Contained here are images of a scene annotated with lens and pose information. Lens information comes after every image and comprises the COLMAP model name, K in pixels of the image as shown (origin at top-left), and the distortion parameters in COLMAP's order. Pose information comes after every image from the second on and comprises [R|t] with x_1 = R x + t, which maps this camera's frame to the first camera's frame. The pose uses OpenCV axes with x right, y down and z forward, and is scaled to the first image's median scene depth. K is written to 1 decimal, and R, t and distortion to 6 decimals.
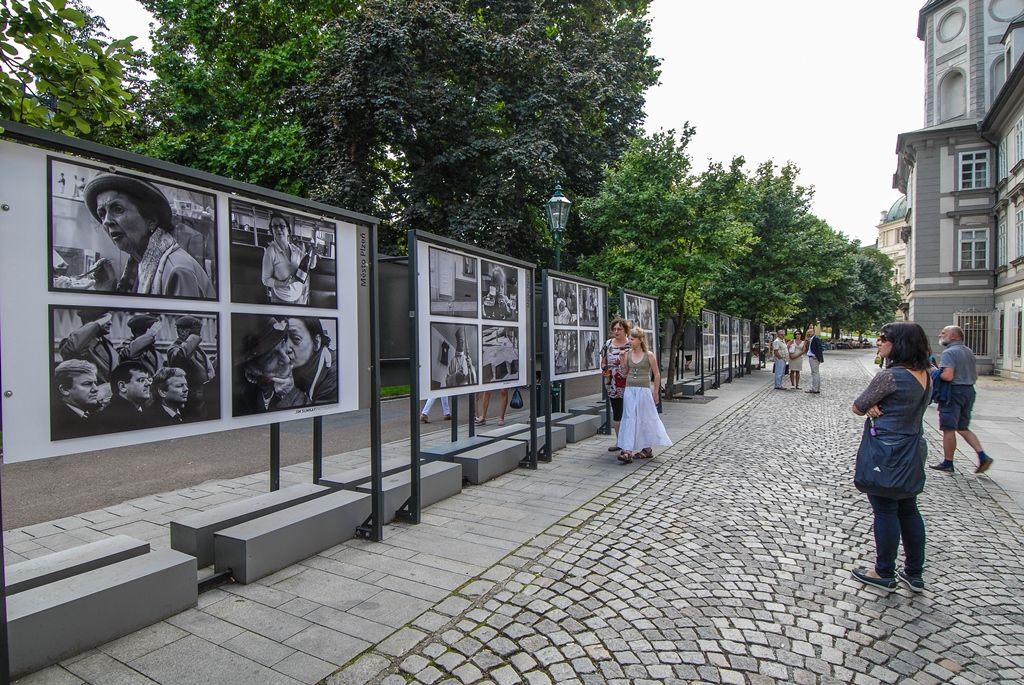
lens RADIAL K [[556.0, 0, 547.5], [0, 556.0, 346.5], [0, 0, 1]] dist [0.062385, -0.059684]
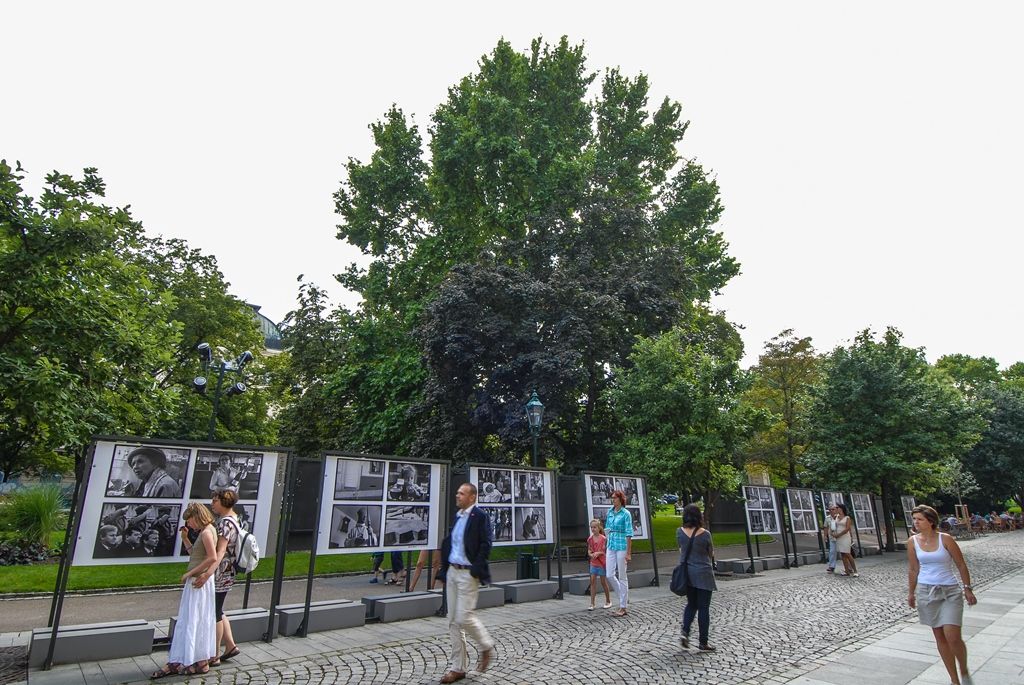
lens RADIAL K [[556.0, 0, 547.5], [0, 556.0, 346.5], [0, 0, 1]] dist [0.062385, -0.059684]
pose [[0.940434, -0.101741, -0.324395, 0.932369], [-0.000506, 0.953752, -0.300595, 0.009539], [0.339976, 0.282854, 0.896889, -0.398329]]
